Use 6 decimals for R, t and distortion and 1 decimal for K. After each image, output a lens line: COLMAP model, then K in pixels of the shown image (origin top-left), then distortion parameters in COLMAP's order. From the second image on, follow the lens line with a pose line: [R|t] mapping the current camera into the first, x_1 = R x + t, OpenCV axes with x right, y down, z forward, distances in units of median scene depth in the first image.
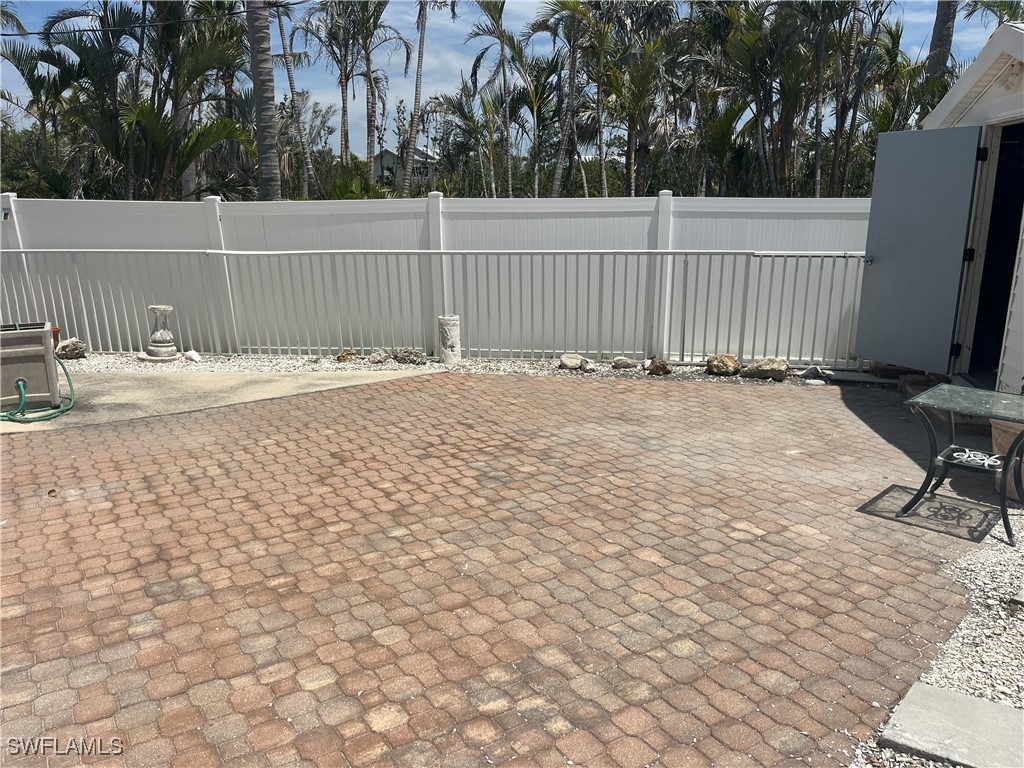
lens RADIAL K [[772.9, 0, 512.3], [0, 772.9, 385.0], [0, 0, 1]] dist [0.058887, -0.070419]
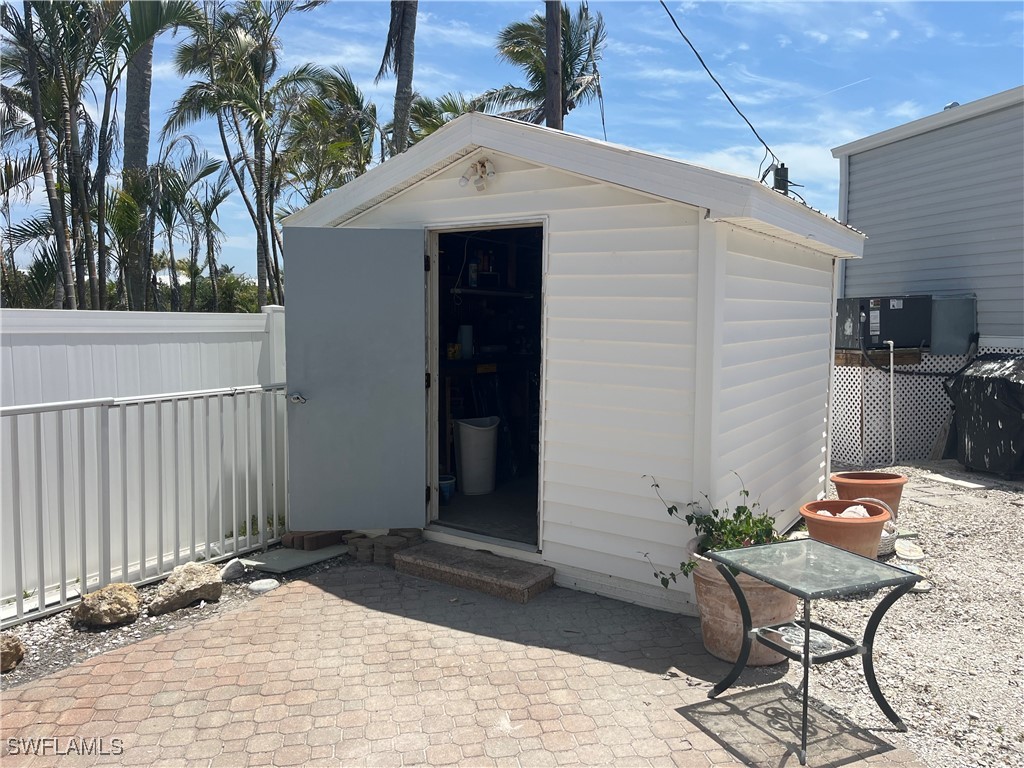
lens RADIAL K [[772.9, 0, 512.8], [0, 772.9, 377.7], [0, 0, 1]] dist [0.058887, -0.070419]
pose [[0.382463, -0.071051, 0.921235, -0.138507], [0.213520, 0.976848, -0.013306, -0.134540], [-0.898961, 0.201791, 0.388779, 0.579385]]
